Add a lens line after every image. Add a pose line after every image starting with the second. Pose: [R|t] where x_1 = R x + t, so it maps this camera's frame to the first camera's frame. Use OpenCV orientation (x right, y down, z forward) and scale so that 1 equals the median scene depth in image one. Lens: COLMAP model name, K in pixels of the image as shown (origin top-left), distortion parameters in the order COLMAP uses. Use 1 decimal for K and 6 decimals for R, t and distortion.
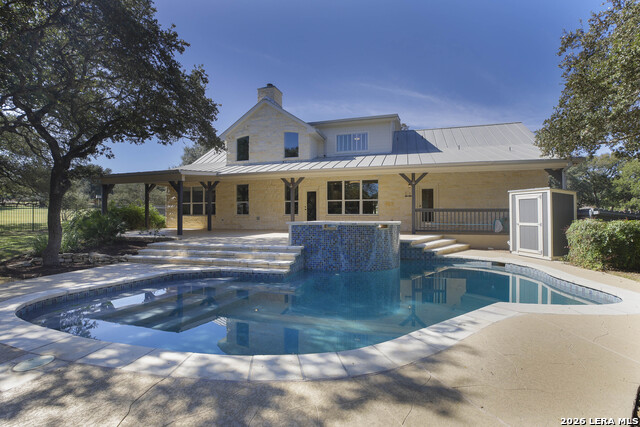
lens RADIAL K [[294.6, 0, 318.1], [0, 294.6, 215.6], [0, 0, 1]] dist [-0.033507, 0.000292]
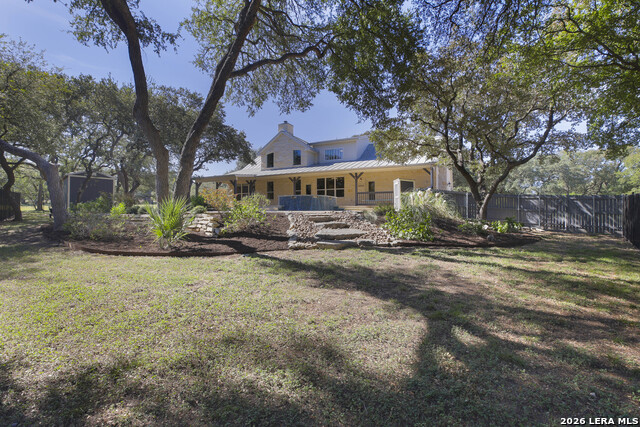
lens RADIAL K [[290.5, 0, 320.0], [0, 290.5, 213.5], [0, 0, 1]] dist [-0.024456, 0.000648]
pose [[0.986190, -0.002799, -0.165593, 0.337616], [0.002671, 0.999996, -0.000994, 0.090454], [0.165595, 0.000538, 0.986194, -0.670302]]
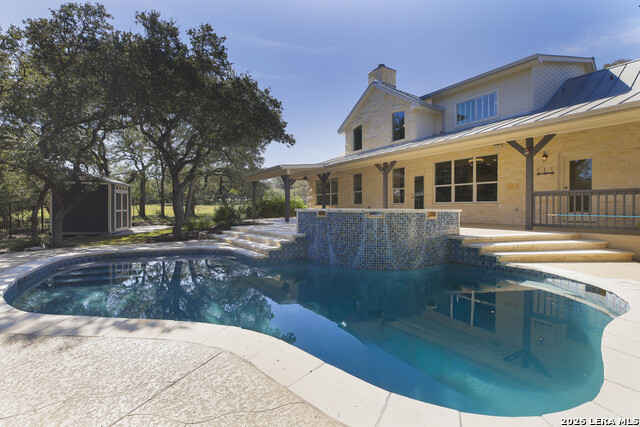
lens RADIAL K [[295.3, 0, 317.1], [0, 295.3, 209.9], [0, 0, 1]] dist [-0.022302, 0.000238]
pose [[0.764633, 0.003333, -0.644458, 0.322355], [0.002140, 0.999968, 0.007710, 0.009488], [0.644463, -0.007275, 0.764601, 0.158721]]
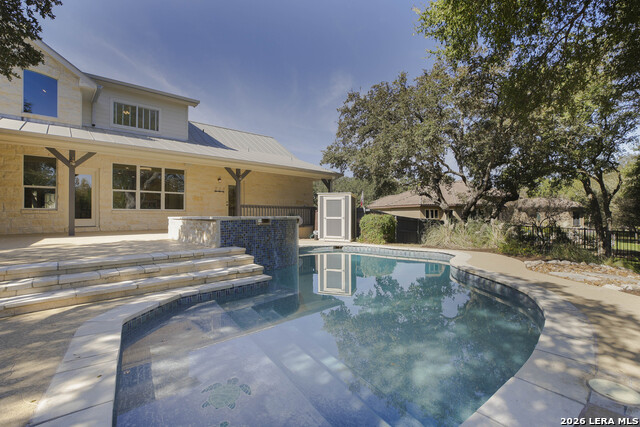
lens RADIAL K [[297.3, 0, 320.0], [0, 297.3, 213.5], [0, 0, 1]] dist [-0.024490, 0.001232]
pose [[0.502965, 0.003390, 0.864300, -0.340980], [-0.001082, 0.999994, -0.003292, 0.008524], [-0.864306, 0.000721, 0.502966, 0.214847]]
